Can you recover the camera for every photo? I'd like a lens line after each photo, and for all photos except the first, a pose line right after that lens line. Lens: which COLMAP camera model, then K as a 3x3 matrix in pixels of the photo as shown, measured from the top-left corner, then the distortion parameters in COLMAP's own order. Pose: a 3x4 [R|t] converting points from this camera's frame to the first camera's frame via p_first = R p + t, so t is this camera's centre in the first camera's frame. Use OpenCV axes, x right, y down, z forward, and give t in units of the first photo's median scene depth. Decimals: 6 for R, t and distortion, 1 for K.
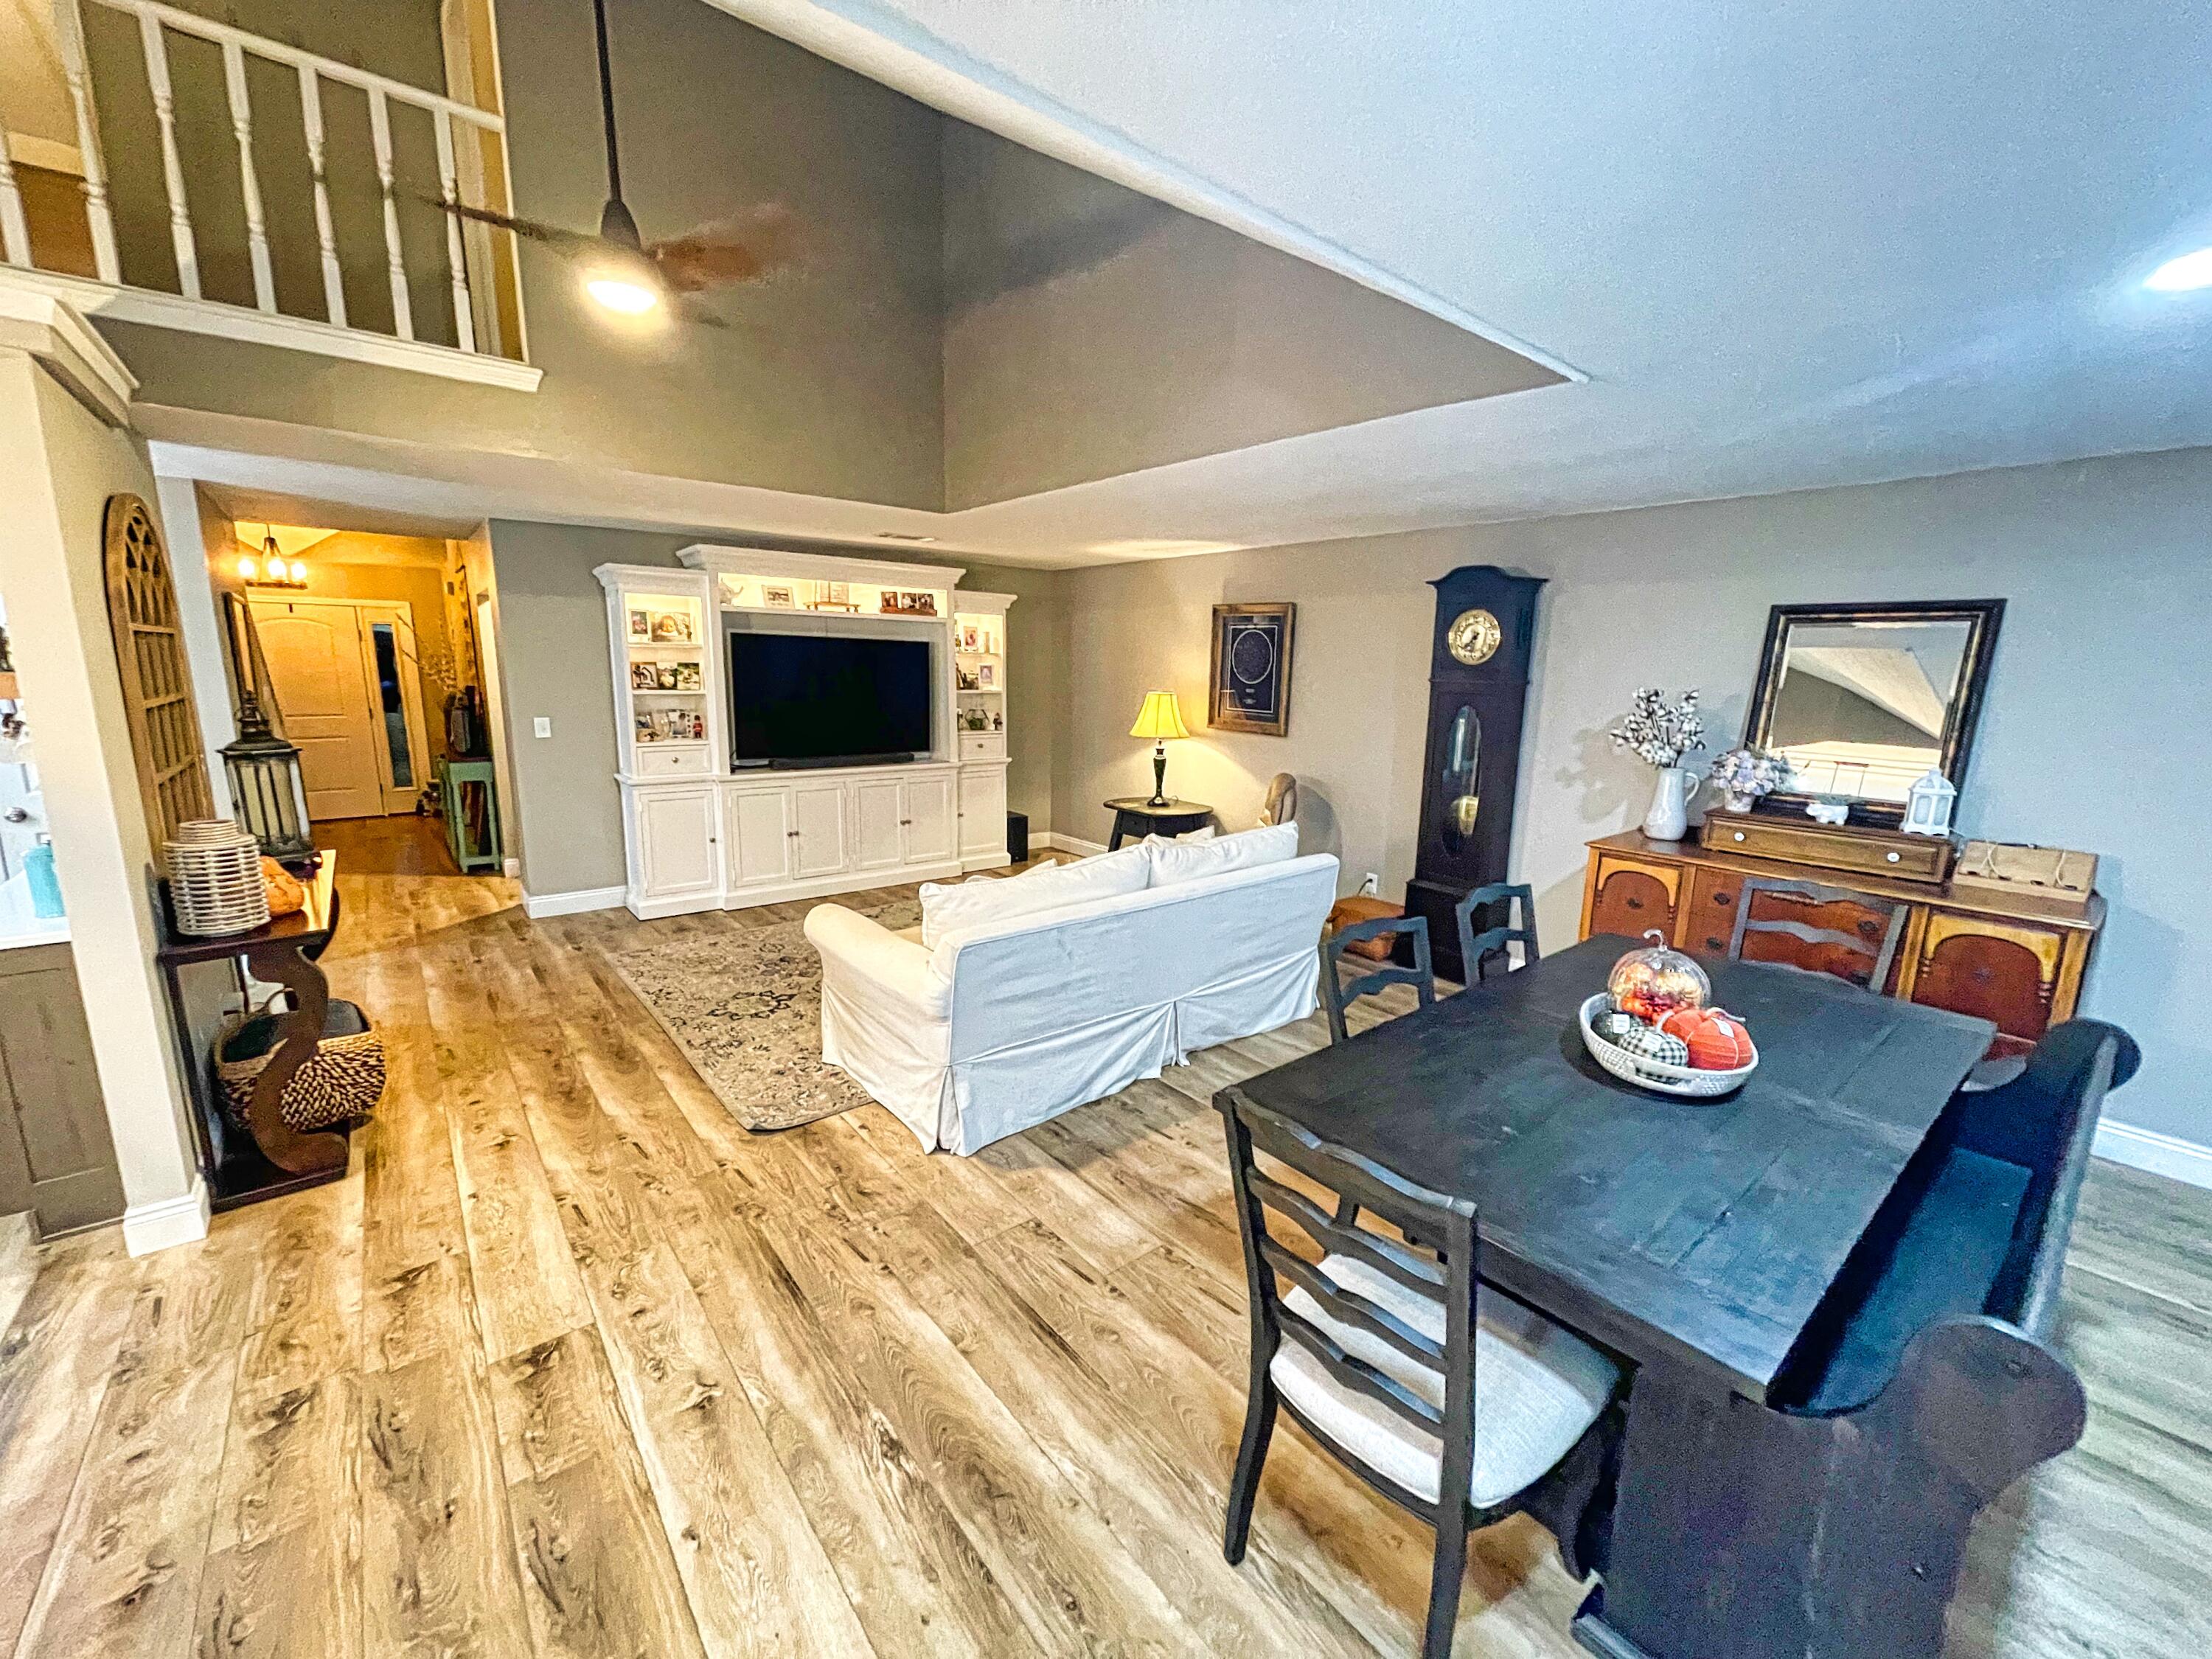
lens RADIAL K [[887.9, 0, 1101.8], [0, 887.9, 829.0], [0, 0, 1]] dist [-0.000468, 0.000185]
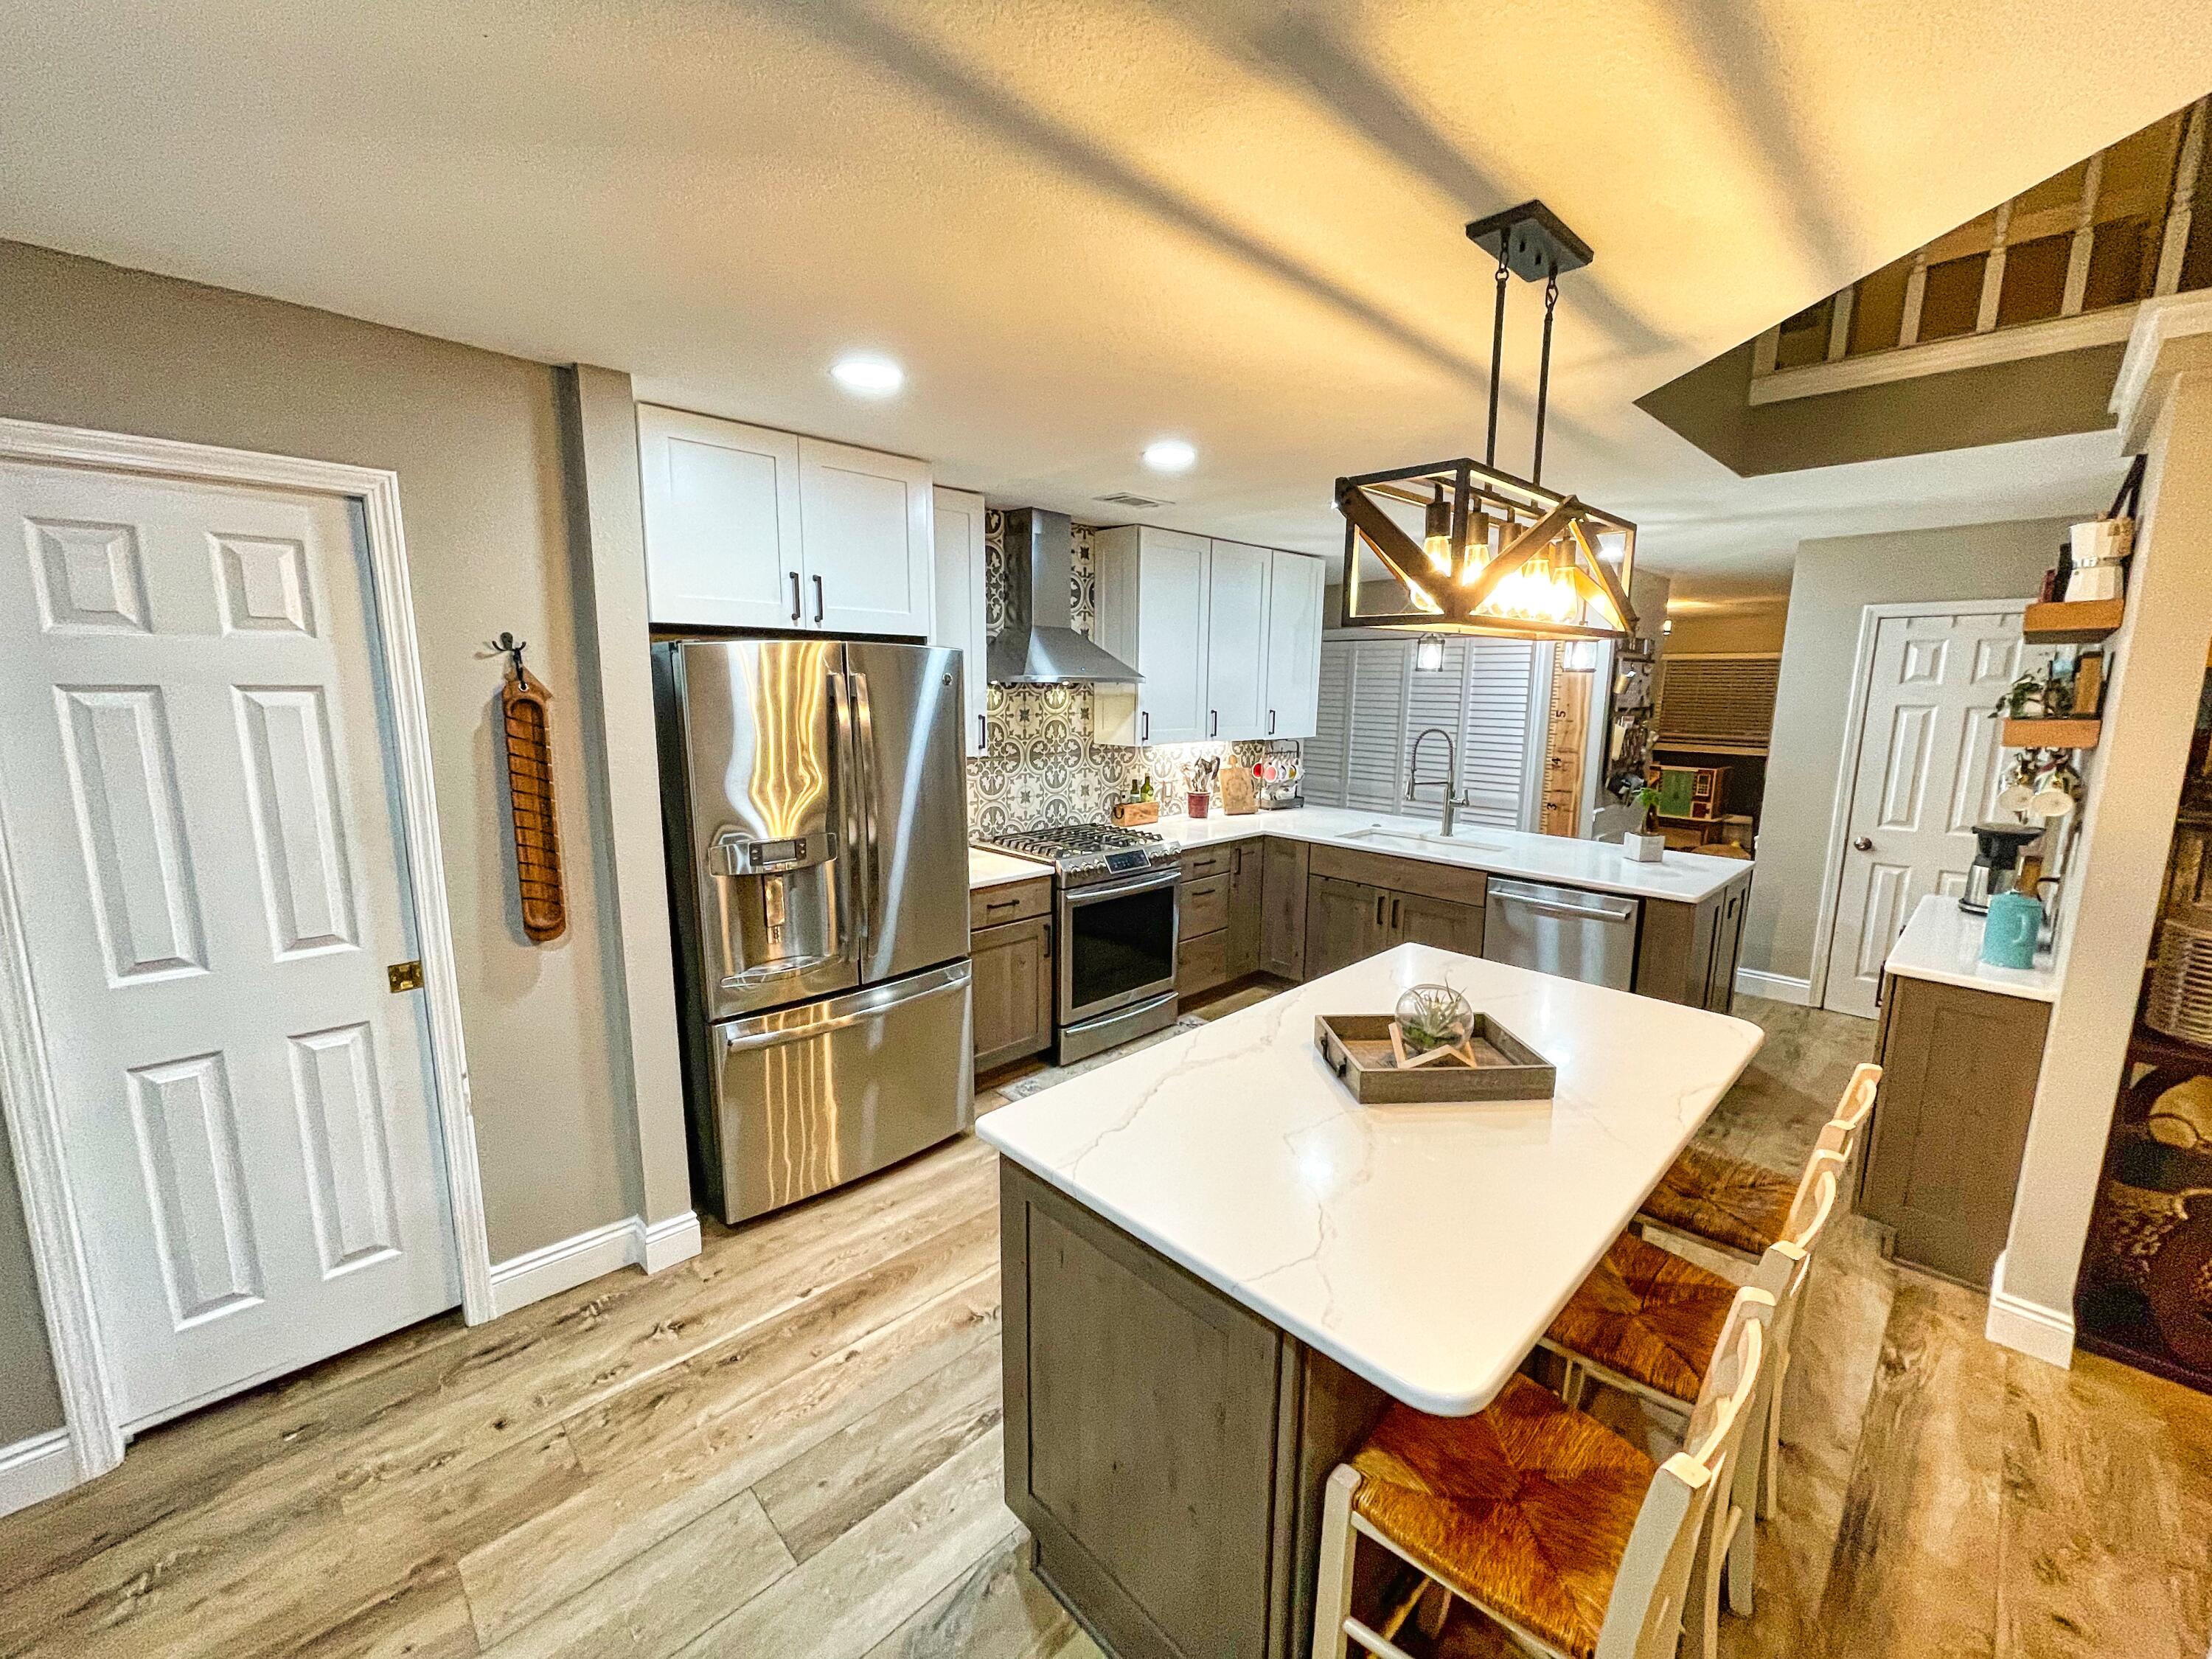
lens RADIAL K [[887.9, 0, 1105.3], [0, 887.9, 831.6], [0, 0, 1]] dist [-0.000468, 0.000185]
pose [[0.086676, 0.146134, -0.985460, -0.184559], [-0.197418, 0.972086, 0.126786, 0.014736], [0.976480, 0.183558, 0.113106, -0.064266]]
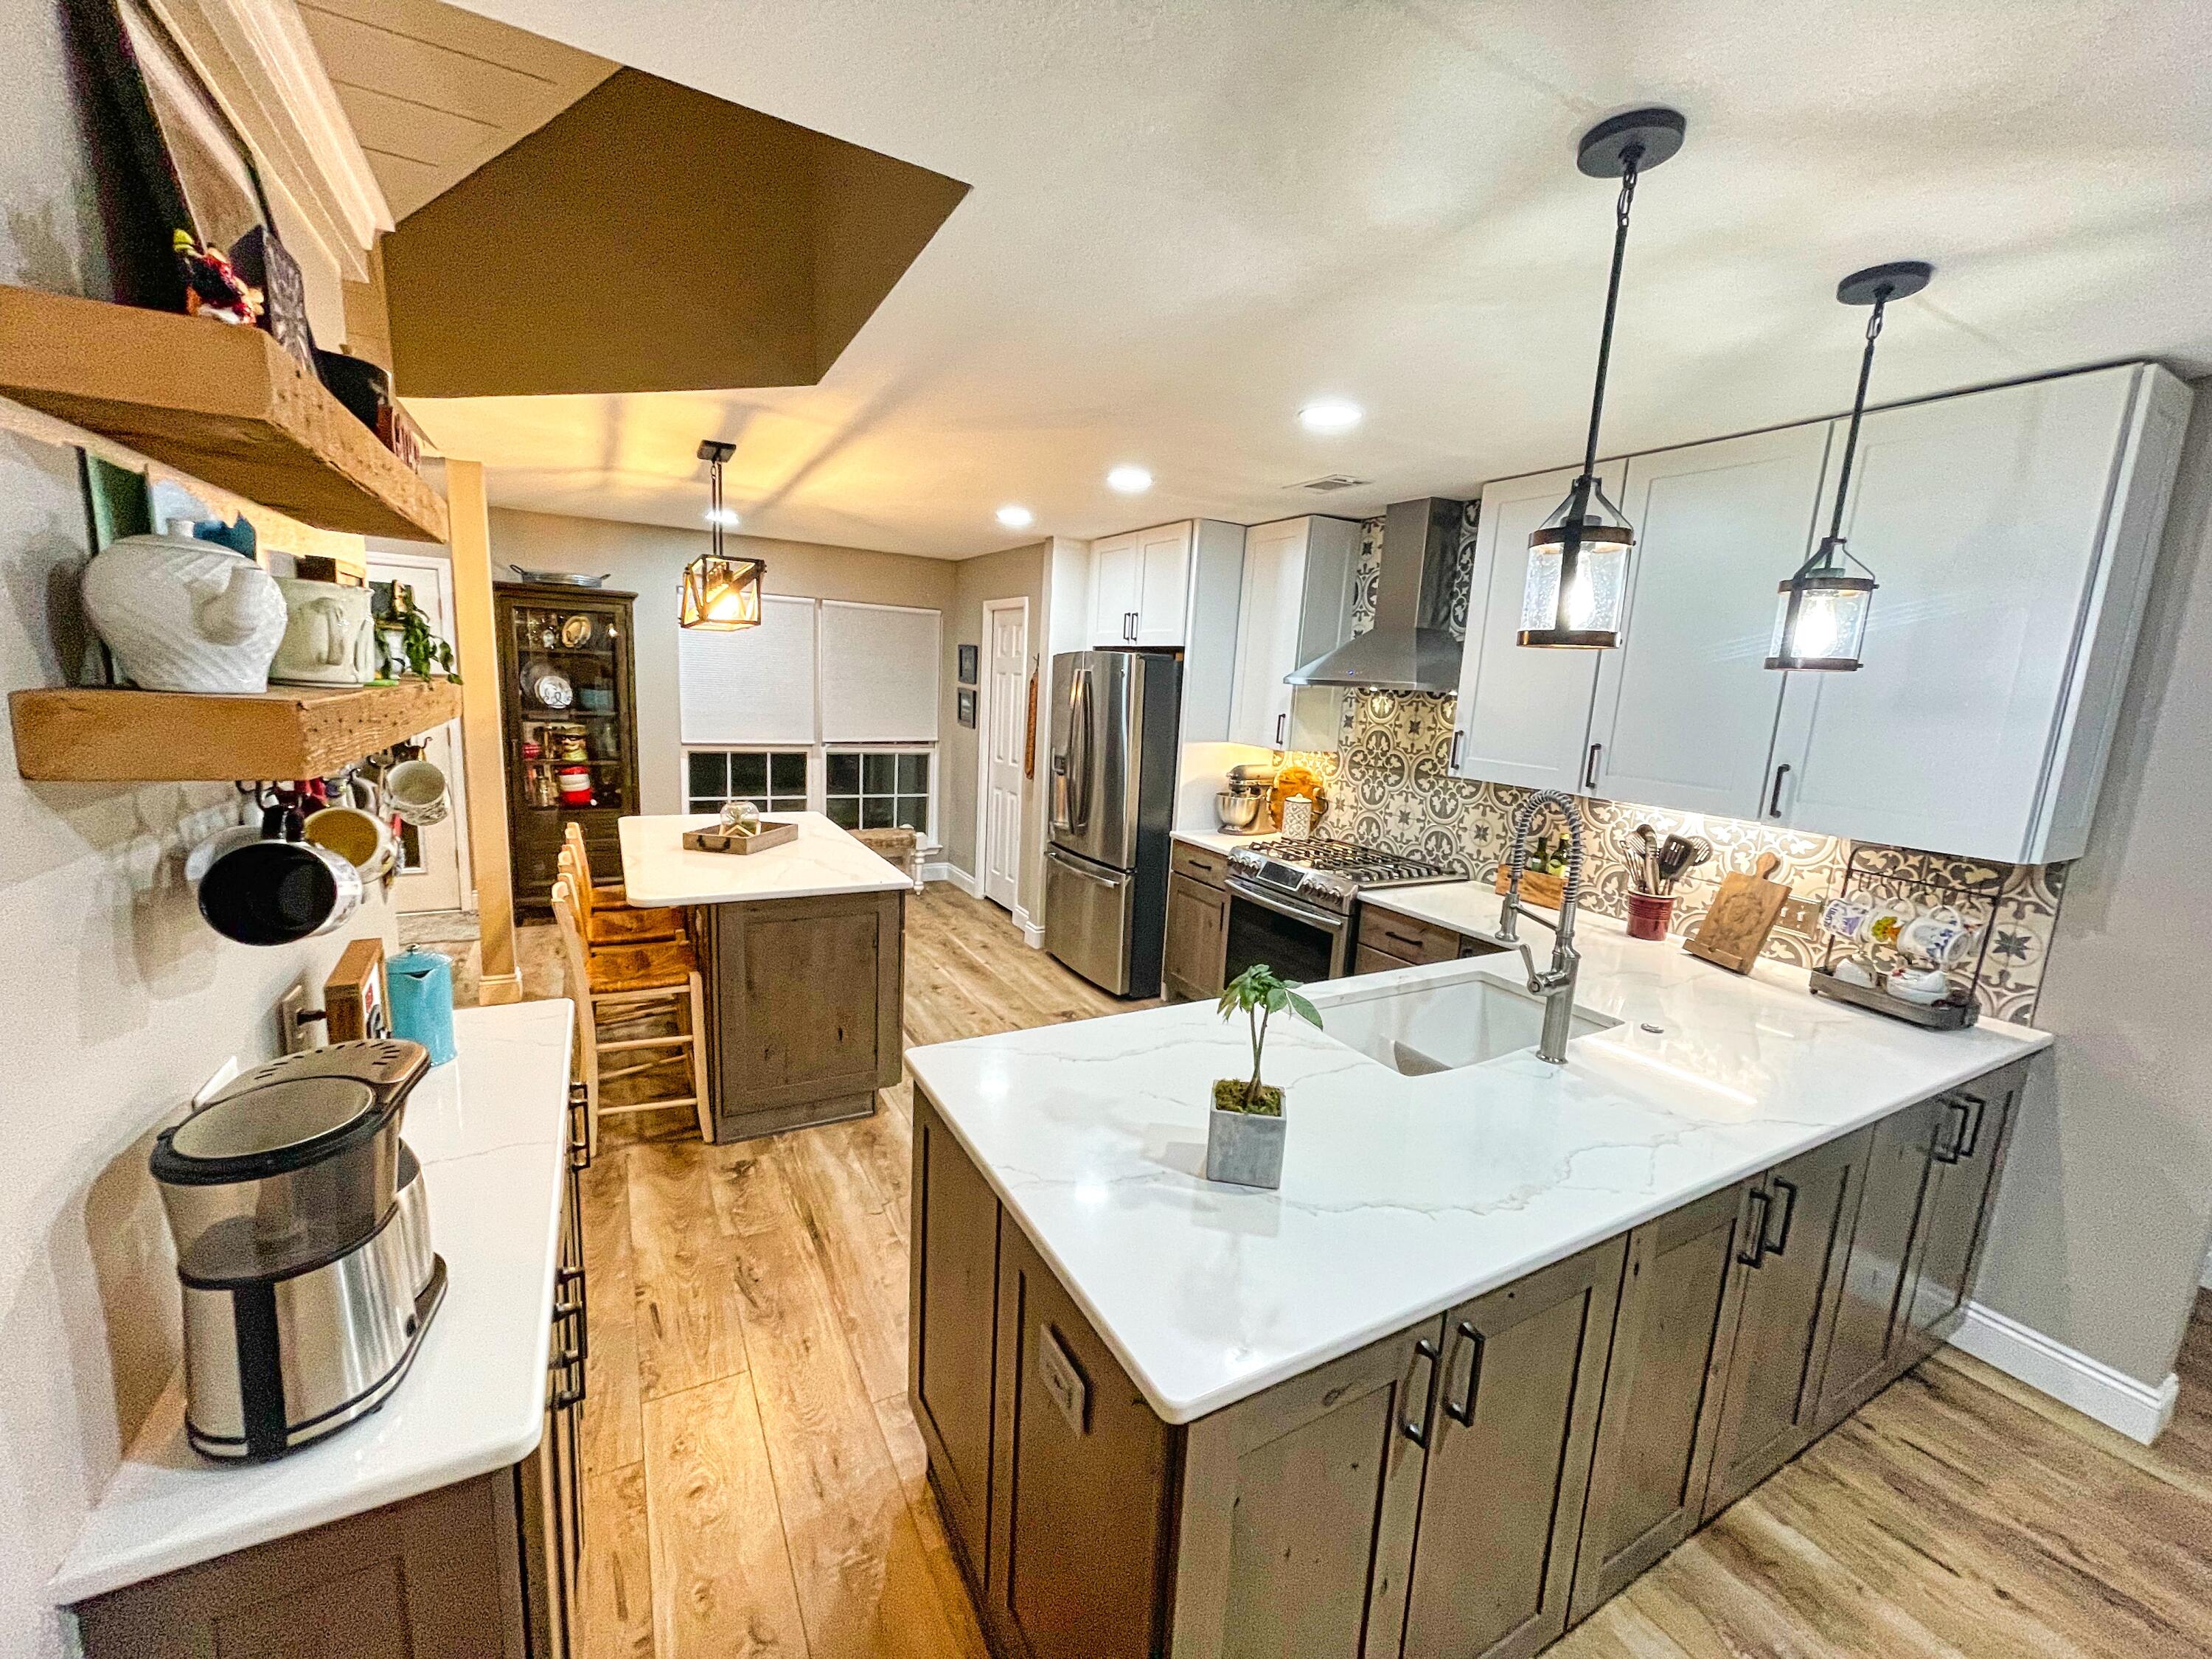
lens RADIAL K [[887.9, 0, 1105.3], [0, 887.9, 832.5], [0, 0, 1]] dist [-0.000468, 0.000185]
pose [[-0.982868, -0.101841, 0.153618, -1.023349], [-0.040468, 0.932381, 0.359205, -0.178073], [-0.179812, 0.346834, -0.920529, 0.851069]]
